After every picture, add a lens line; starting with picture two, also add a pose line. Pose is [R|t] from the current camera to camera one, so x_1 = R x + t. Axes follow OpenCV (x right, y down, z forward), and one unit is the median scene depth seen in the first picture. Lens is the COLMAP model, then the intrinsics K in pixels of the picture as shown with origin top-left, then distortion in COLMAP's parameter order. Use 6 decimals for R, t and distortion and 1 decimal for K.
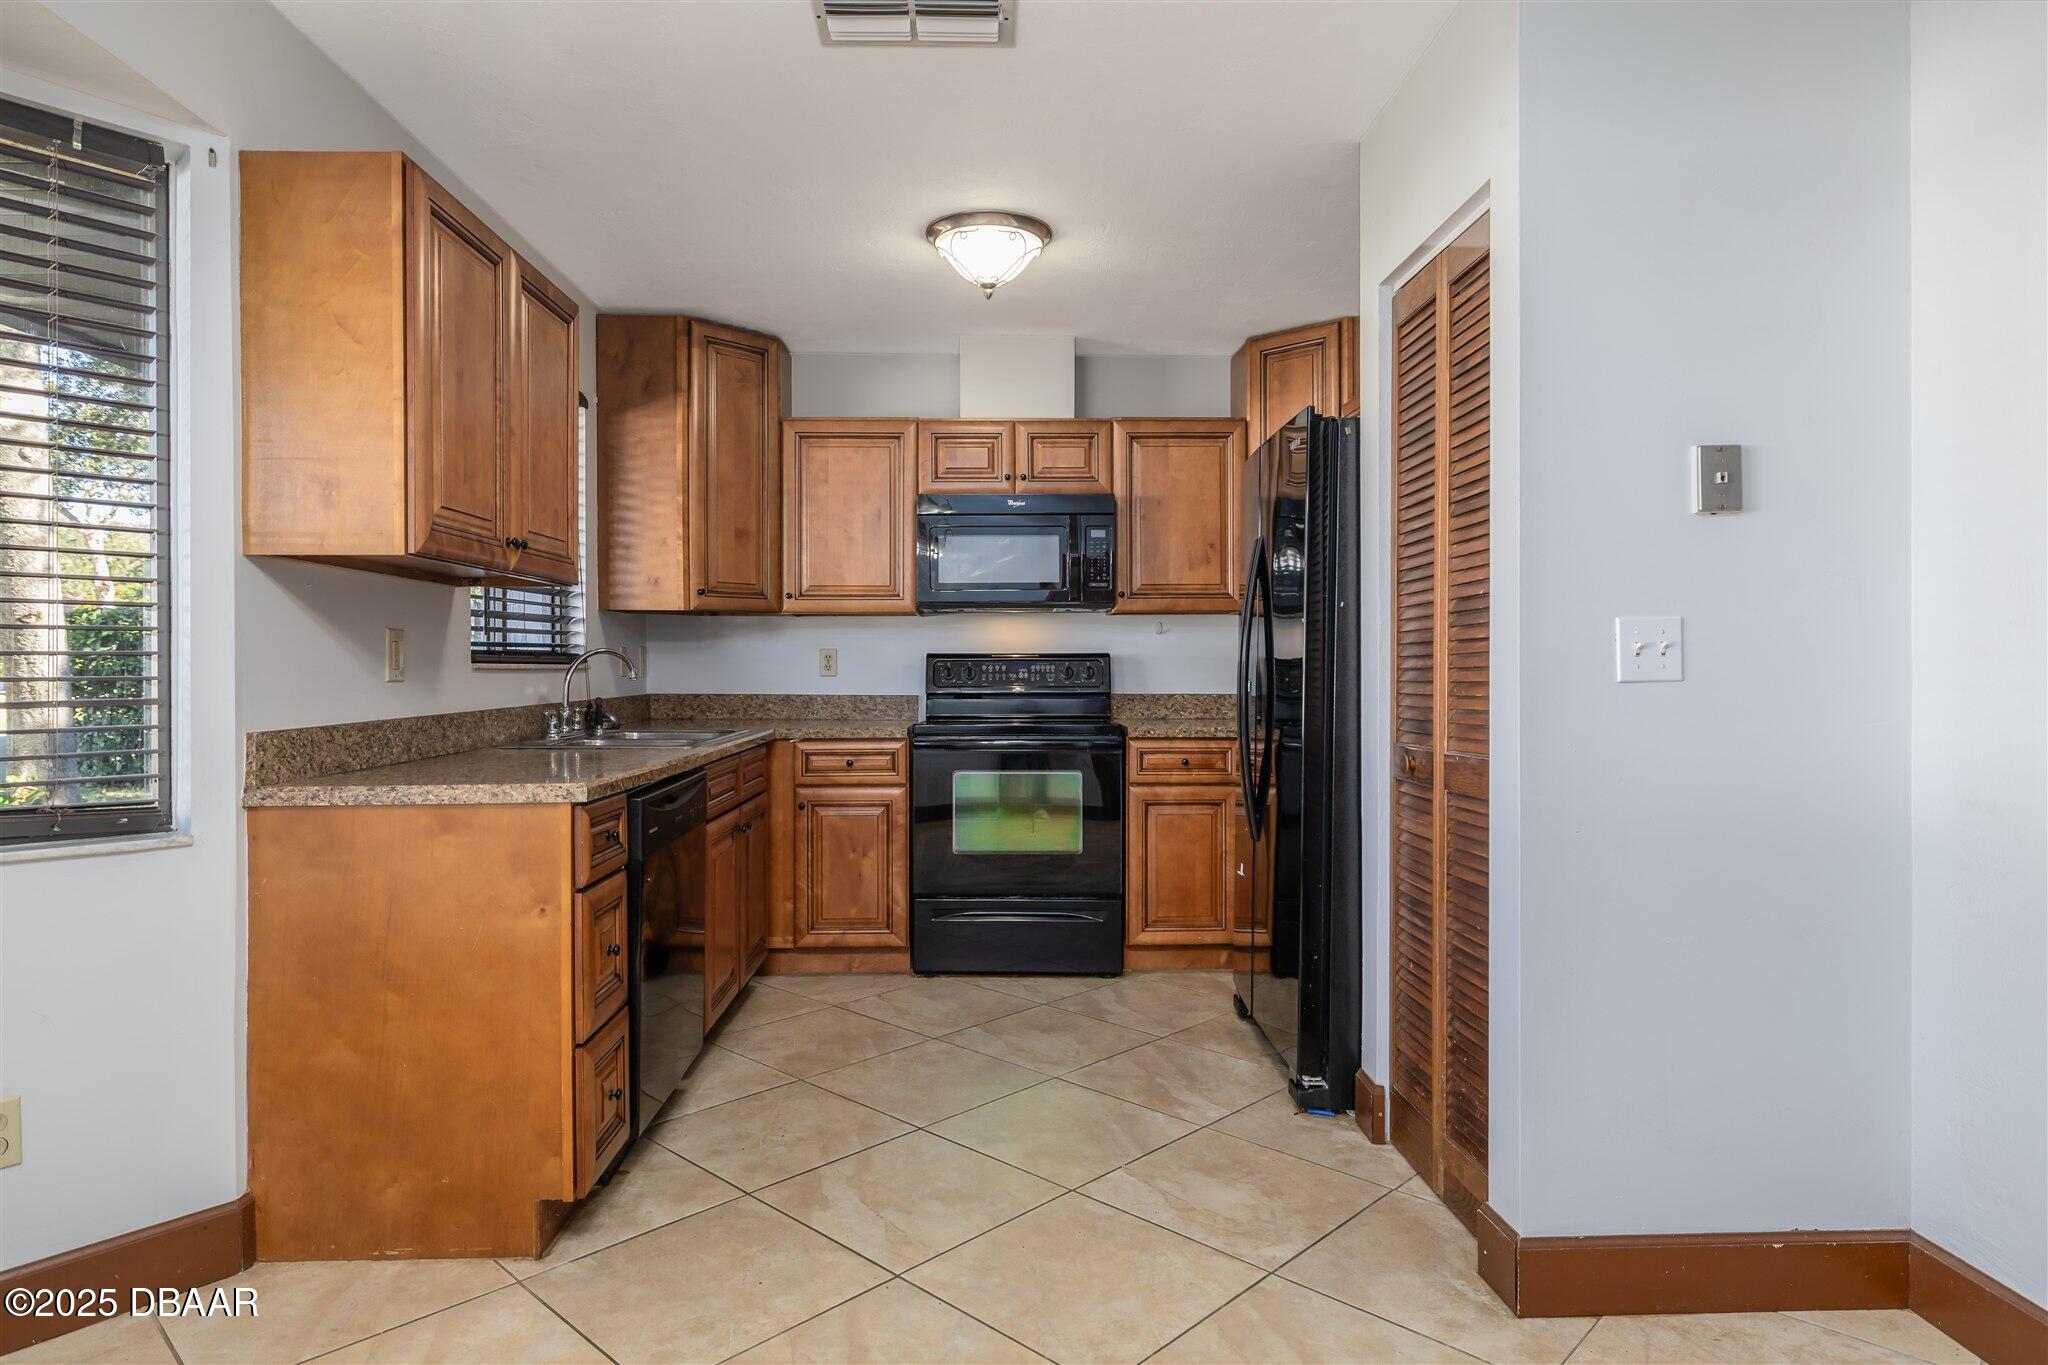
lens RADIAL K [[1197.8, 0, 1026.5], [0, 1197.8, 664.9], [0, 0, 1]] dist [0.019995, 0.000136]
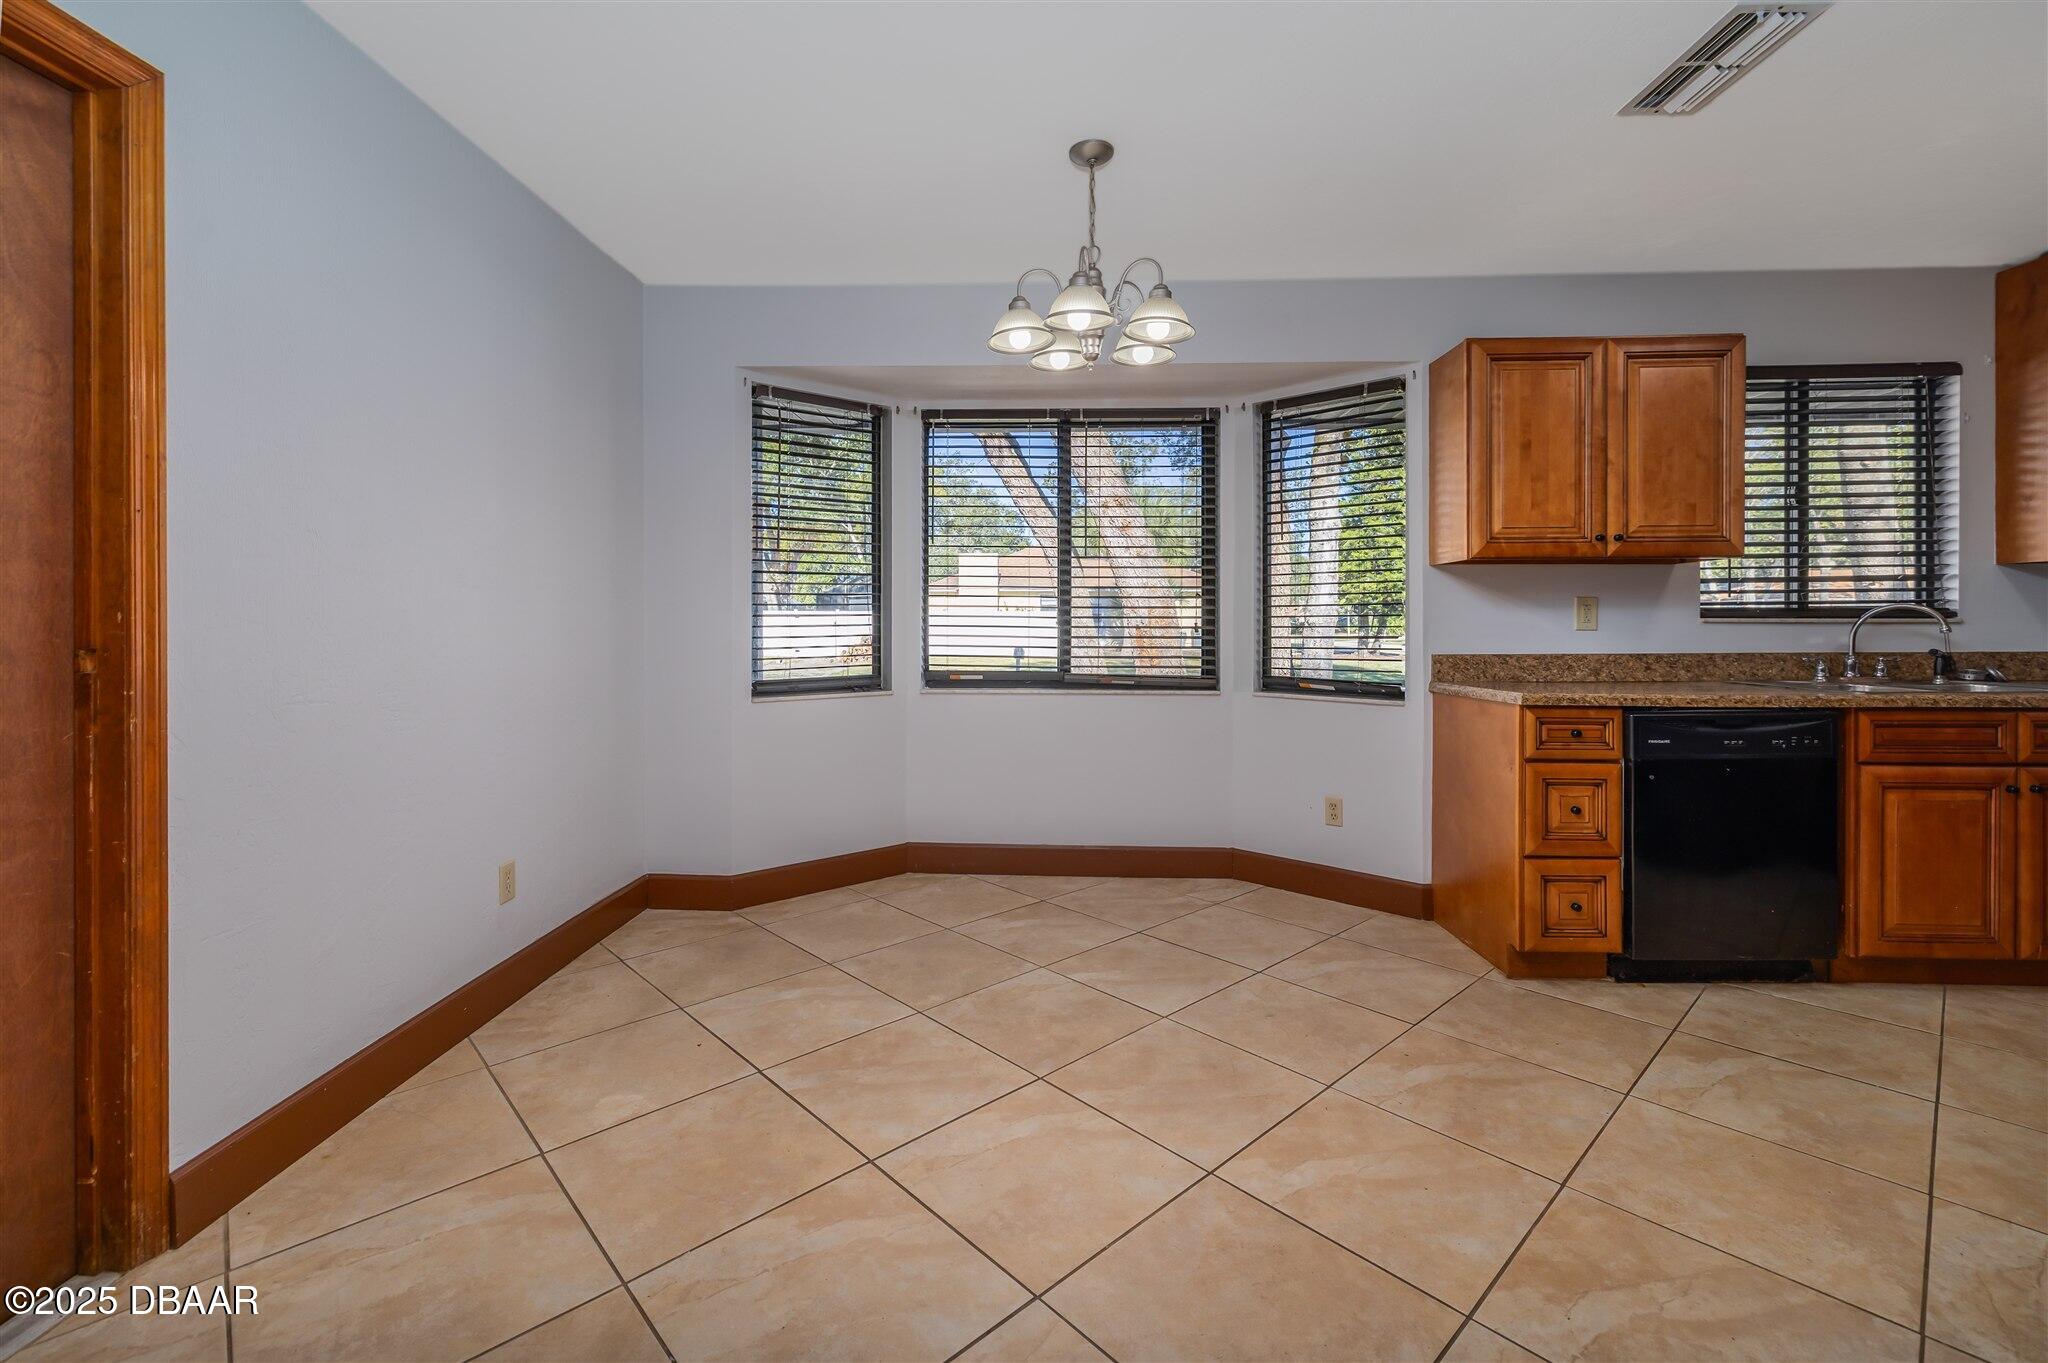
lens RADIAL K [[885.3, 0, 979.6], [0, 885.3, 628.2], [0, 0, 1]] dist [0.003442, 0.000587]
pose [[-0.099886, 0.005077, -0.994986, 0.827761], [0.002939, 0.999984, 0.004808, 0.003345], [0.994995, -0.002444, -0.099899, 0.376191]]
